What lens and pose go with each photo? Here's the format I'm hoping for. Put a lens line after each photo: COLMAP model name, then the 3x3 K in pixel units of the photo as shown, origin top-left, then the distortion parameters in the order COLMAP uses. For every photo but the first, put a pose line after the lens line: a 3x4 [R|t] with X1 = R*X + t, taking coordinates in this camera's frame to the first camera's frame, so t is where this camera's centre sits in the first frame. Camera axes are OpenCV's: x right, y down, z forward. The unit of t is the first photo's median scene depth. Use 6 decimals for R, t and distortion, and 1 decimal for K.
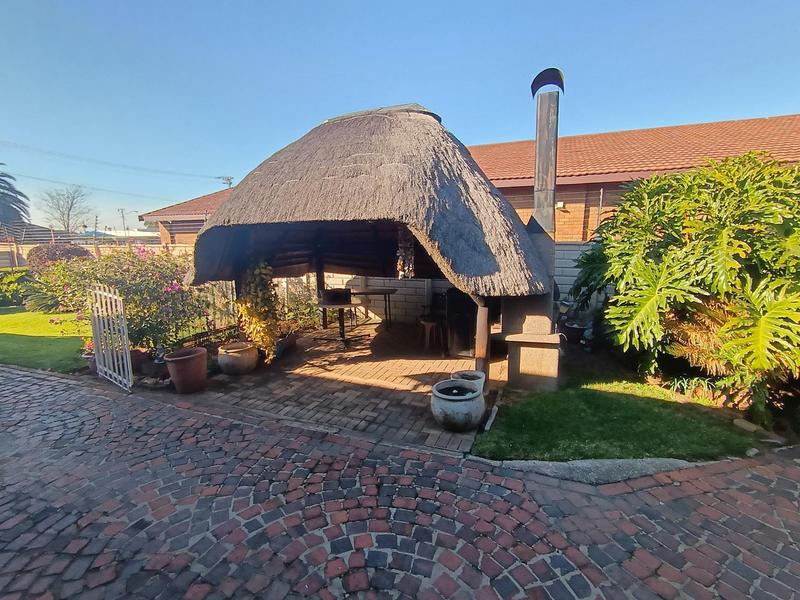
lens RADIAL K [[380.0, 0, 394.9], [0, 380.0, 304.4], [0, 0, 1]] dist [0.001148, -0.000411]
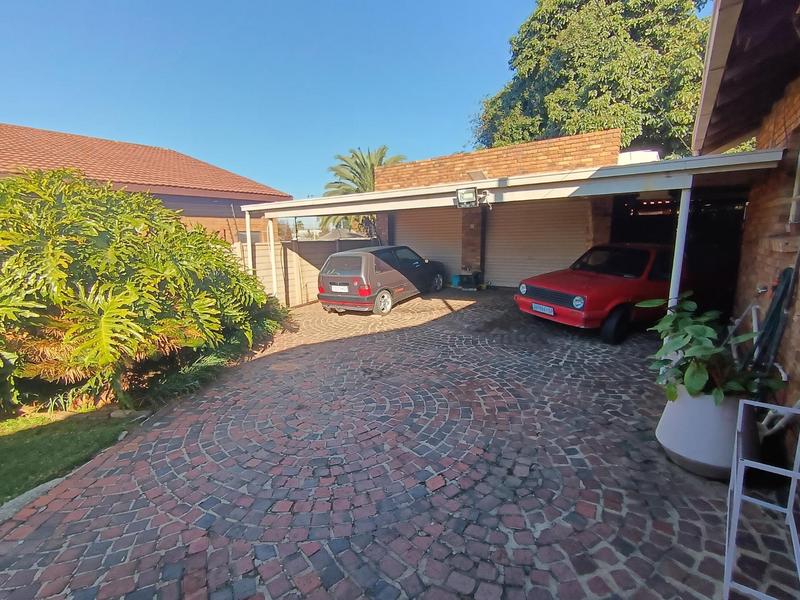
lens RADIAL K [[380.0, 0, 394.9], [0, 380.0, 304.4], [0, 0, 1]] dist [0.001148, -0.000411]
pose [[0.254661, -0.165815, 0.952708, 0.112509], [0.189074, 0.974713, 0.119105, 0.021138], [-0.948366, 0.149801, 0.279573, -0.134195]]
